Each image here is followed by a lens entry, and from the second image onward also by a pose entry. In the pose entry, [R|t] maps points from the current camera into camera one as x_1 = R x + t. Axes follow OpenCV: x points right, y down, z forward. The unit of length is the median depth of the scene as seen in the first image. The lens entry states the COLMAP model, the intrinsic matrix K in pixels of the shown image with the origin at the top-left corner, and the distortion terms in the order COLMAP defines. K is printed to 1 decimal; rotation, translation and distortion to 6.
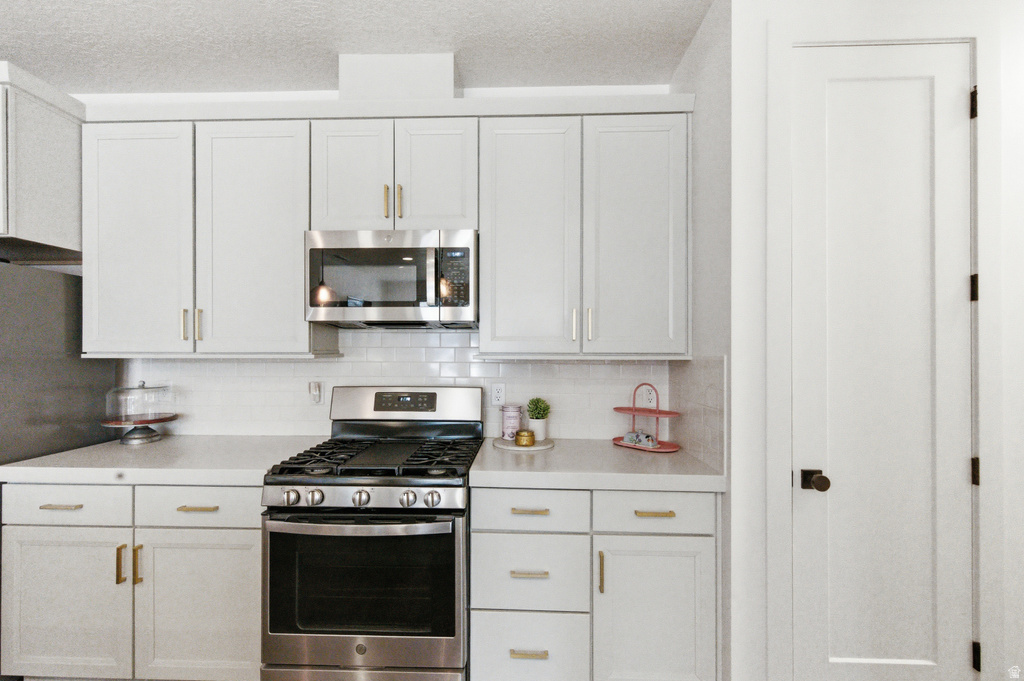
lens RADIAL K [[444.2, 0, 510.0], [0, 444.2, 347.1], [0, 0, 1]] dist [0.001716, 0.000196]
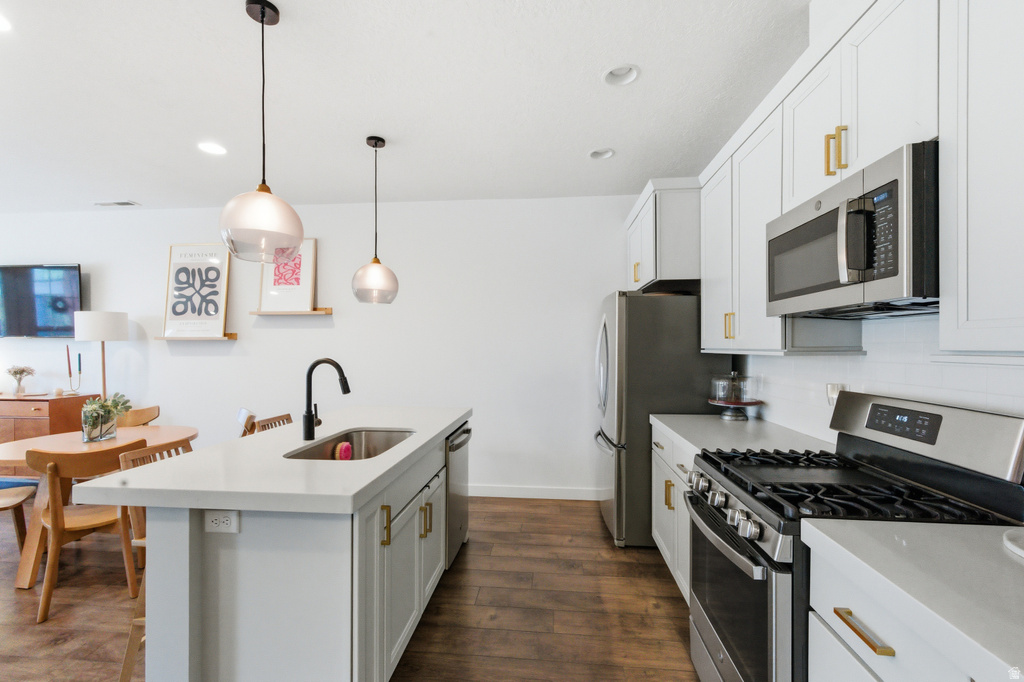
lens RADIAL K [[444.2, 0, 510.0], [0, 444.2, 347.6], [0, 0, 1]] dist [0.001716, 0.000196]
pose [[-0.064750, -0.000540, -0.997901, 0.524404], [0.009983, 0.999949, -0.001189, 0.003664], [0.997852, -0.010039, -0.064742, 0.480022]]
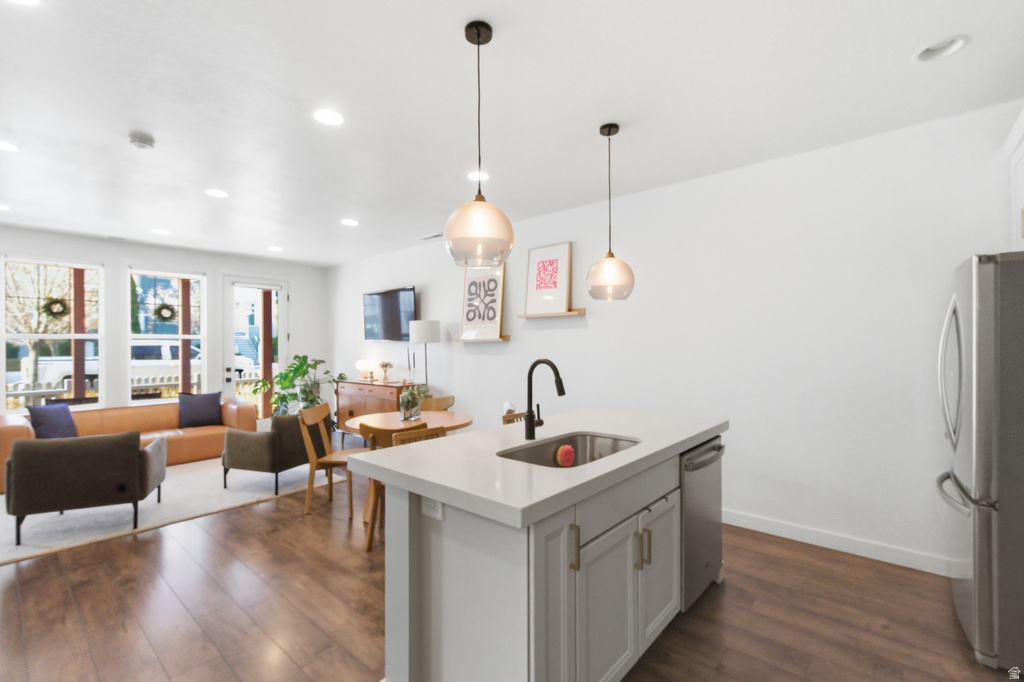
lens RADIAL K [[448.5, 0, 512.2], [0, 448.5, 344.8], [0, 0, 1]] dist [0.003330, 0.001074]
pose [[-0.630047, -0.001435, -0.776556, 0.365320], [0.013246, 0.999833, -0.012594, 0.003075], [0.776444, -0.018221, -0.629923, 0.583192]]
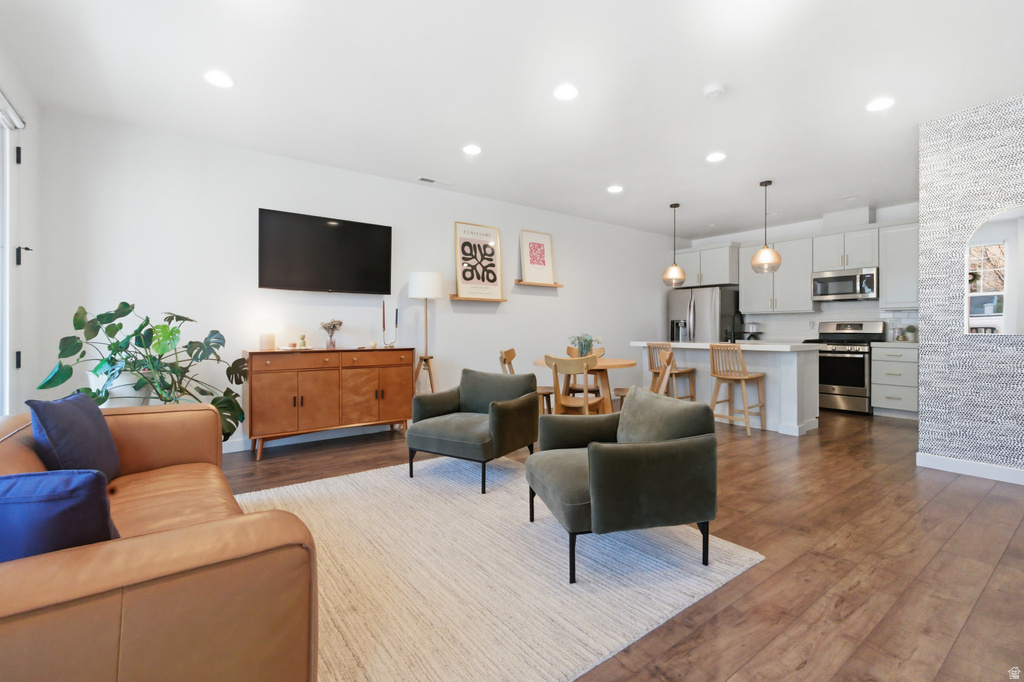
lens RADIAL K [[454.2, 0, 507.2], [0, 454.2, 330.5], [0, 0, 1]] dist [0.003096, -0.000320]
pose [[0.617355, 0.000247, -0.786685, 0.765628], [0.010381, 0.999910, 0.008461, 0.107938], [0.786616, -0.013390, 0.617297, -2.743868]]
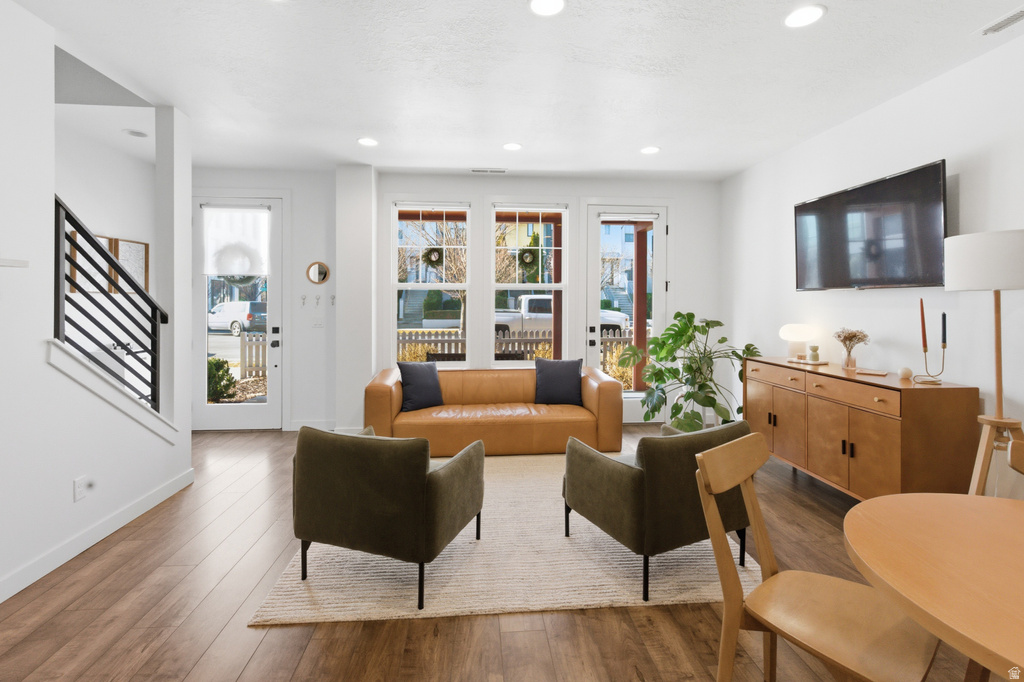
lens RADIAL K [[469.8, 0, 510.8], [0, 469.8, 305.9], [0, 0, 1]] dist [-0.000547, -0.000120]
pose [[-0.993740, -0.005365, -0.111586, -0.139076], [-0.004836, 0.999976, -0.005008, 0.000828], [0.111610, -0.004438, -0.993742, -0.563735]]
